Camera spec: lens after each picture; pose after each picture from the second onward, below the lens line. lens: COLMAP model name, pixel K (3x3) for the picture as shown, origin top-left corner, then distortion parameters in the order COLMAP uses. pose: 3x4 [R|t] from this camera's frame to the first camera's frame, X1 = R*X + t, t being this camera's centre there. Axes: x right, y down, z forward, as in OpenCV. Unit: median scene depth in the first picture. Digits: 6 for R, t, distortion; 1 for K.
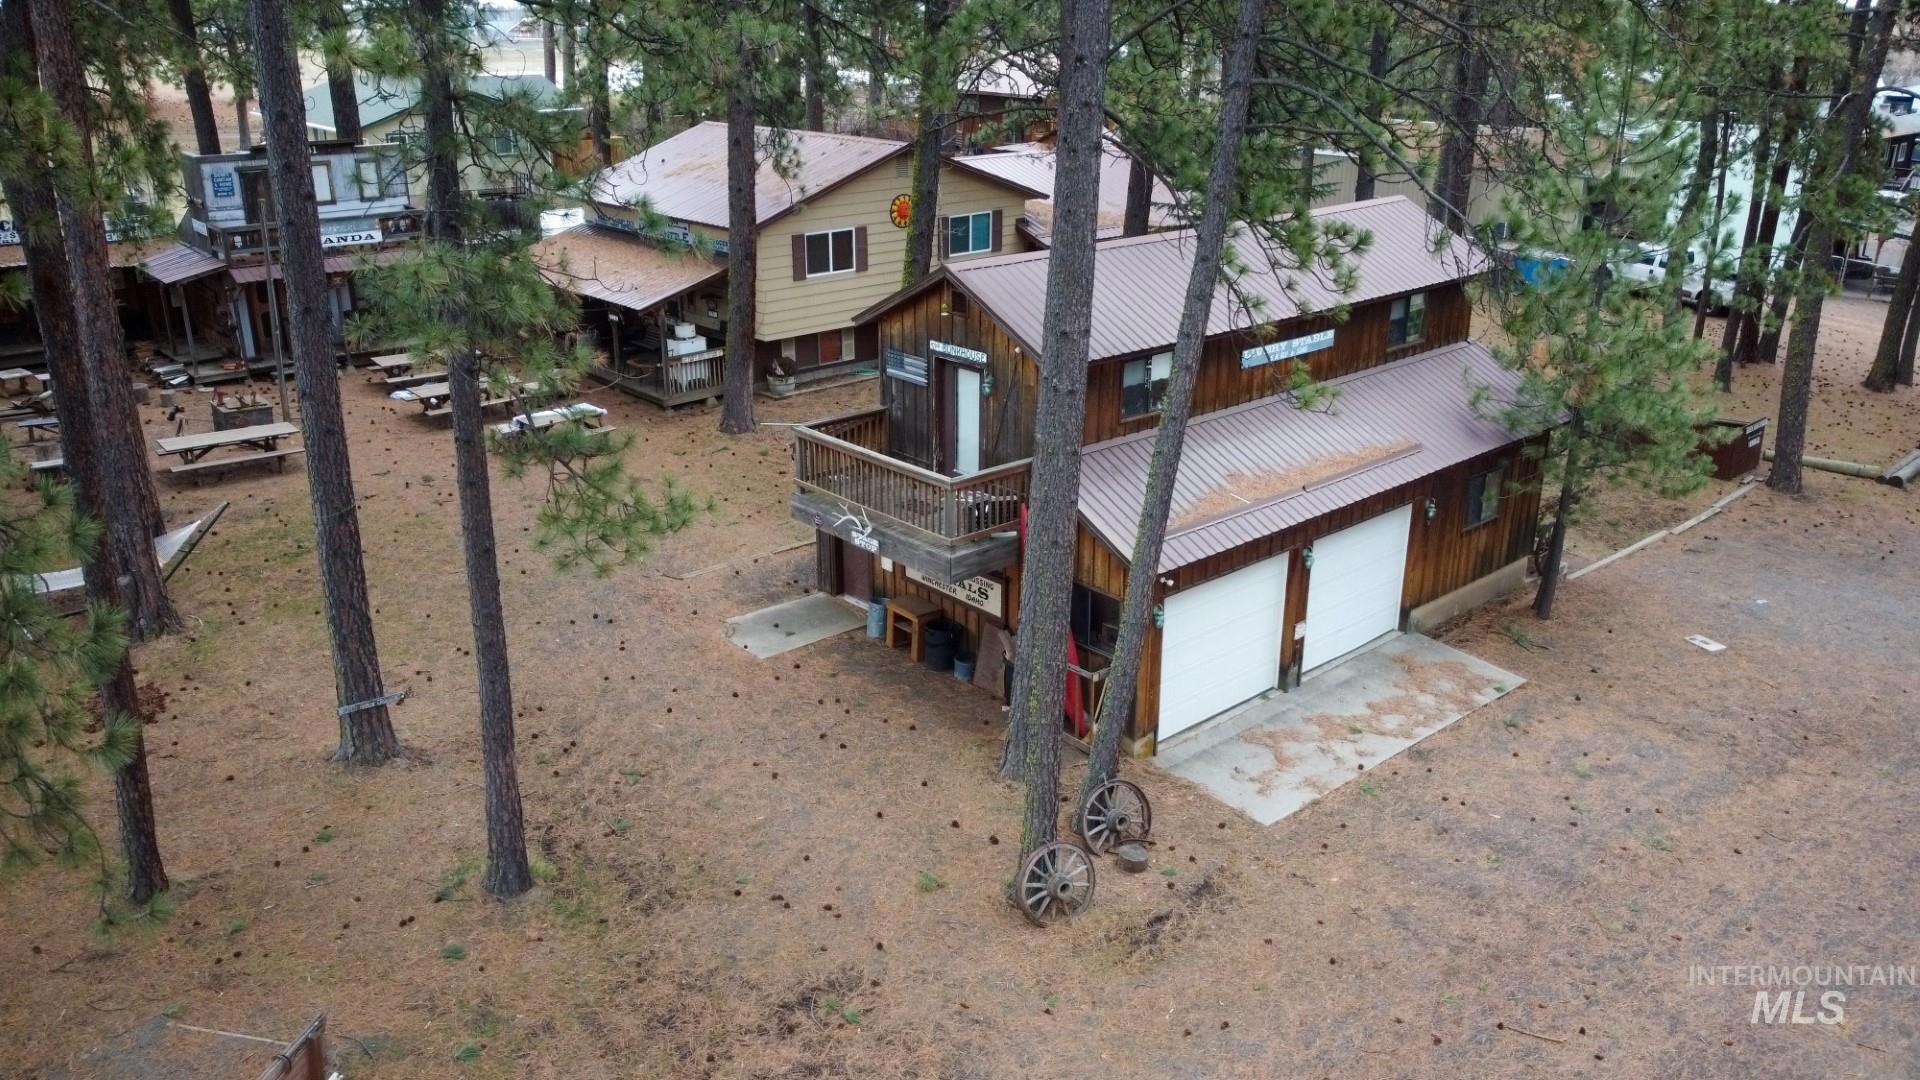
lens RADIAL K [[1426.2, 0, 960.0], [0, 1426.2, 540.0], [0, 0, 1]] dist [0.002605, -0.003213]
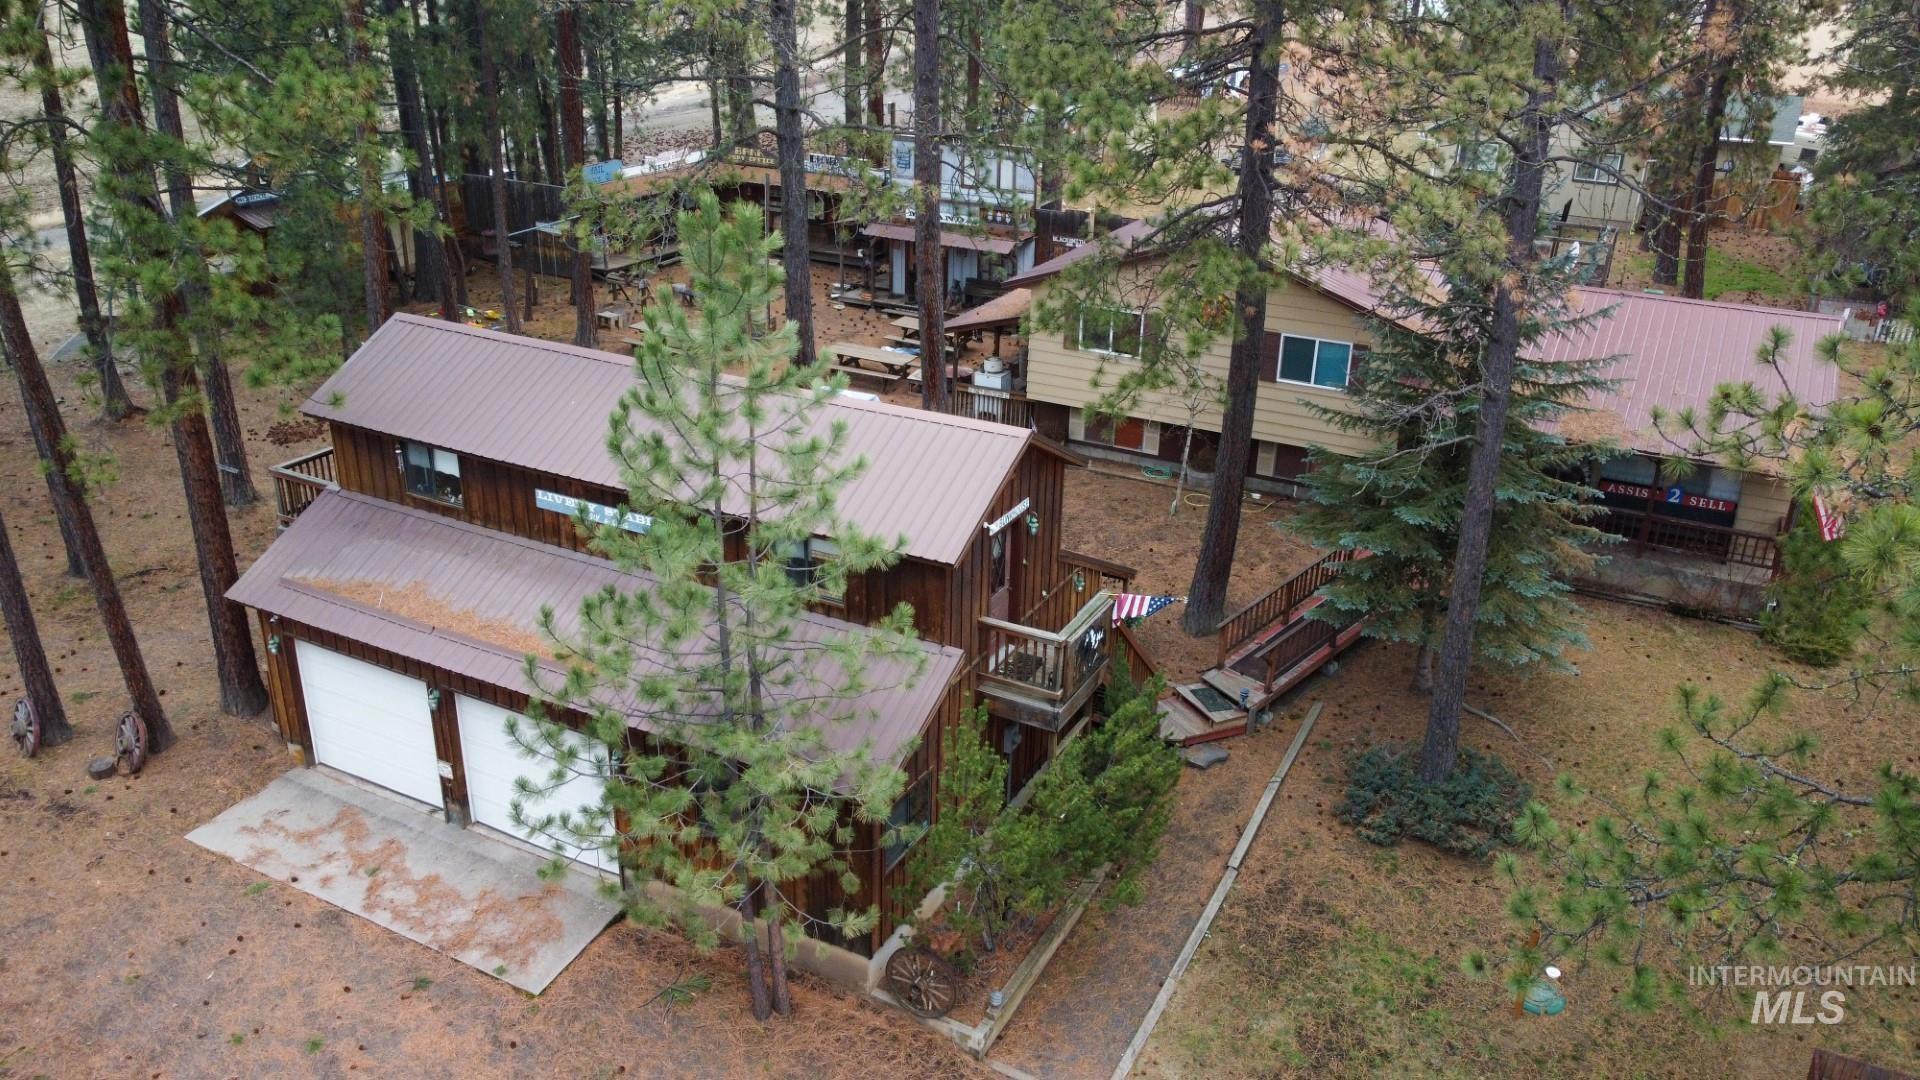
lens RADIAL K [[1426.2, 0, 960.0], [0, 1426.2, 540.0], [0, 0, 1]] dist [0.002605, -0.003213]
pose [[0.356751, 0.374695, -0.855764, 1.147587], [-0.341015, 0.905060, 0.254117, -0.448804], [0.869734, 0.201172, 0.450658, 0.843051]]
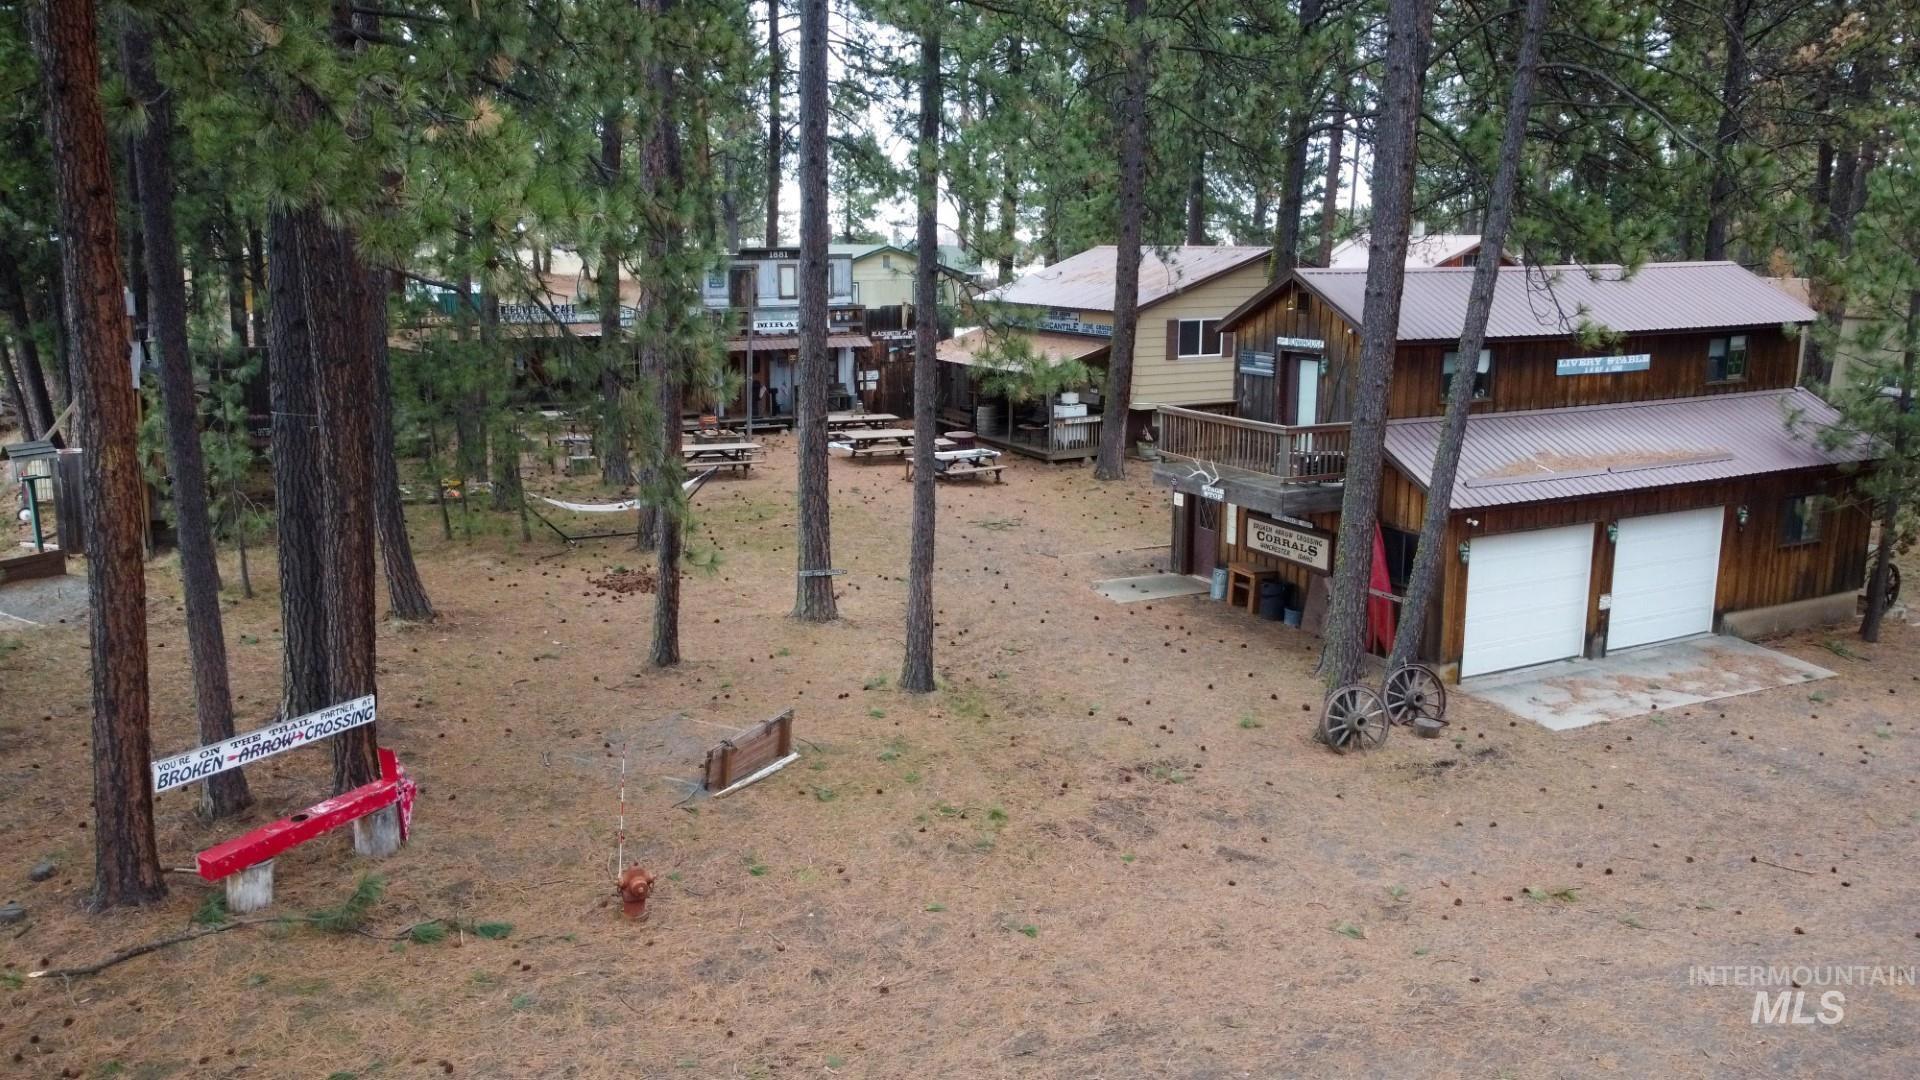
lens RADIAL K [[1433.1, 0, 960.0], [0, 1433.1, 540.0], [0, 0, 1]] dist [-0.016463, 0.002953]
pose [[0.966660, 0.048291, -0.251468, 0.031254], [-0.085566, 0.986522, -0.139471, 0.215636], [0.241344, 0.156338, 0.957764, -0.192171]]
